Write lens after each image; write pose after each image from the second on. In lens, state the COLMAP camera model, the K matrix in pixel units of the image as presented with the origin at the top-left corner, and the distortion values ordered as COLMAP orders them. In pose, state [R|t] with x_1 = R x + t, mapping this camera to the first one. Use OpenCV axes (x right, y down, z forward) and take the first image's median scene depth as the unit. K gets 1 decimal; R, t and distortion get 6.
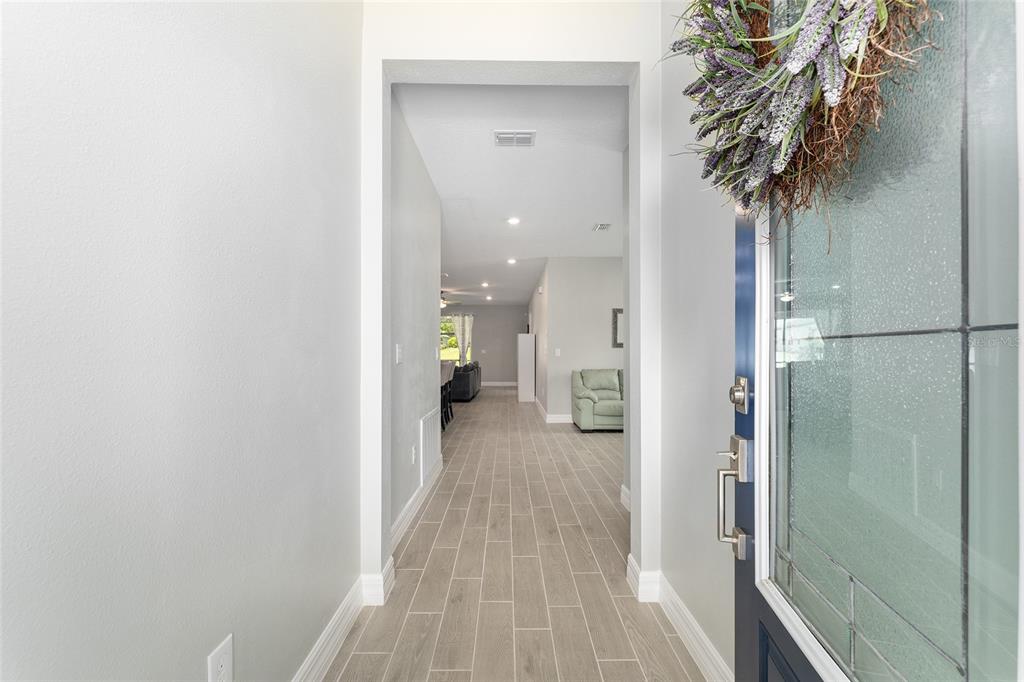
lens RADIAL K [[409.9, 0, 512.4], [0, 409.9, 348.0], [0, 0, 1]] dist [0.000397, -0.000063]
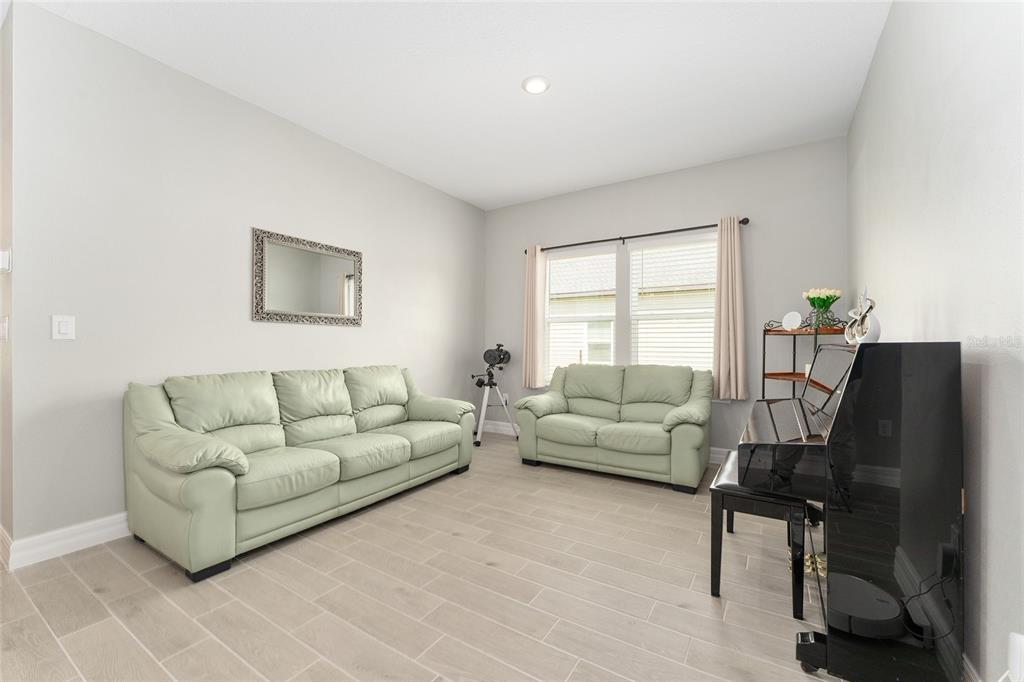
lens RADIAL K [[420.2, 0, 513.3], [0, 420.2, 344.1], [0, 0, 1]] dist [-0.003013, -0.000439]
pose [[0.550554, 0.002992, 0.834794, 0.034334], [0.000162, 0.999993, -0.003690, 0.025567], [-0.834799, 0.002167, 0.550550, 0.559308]]
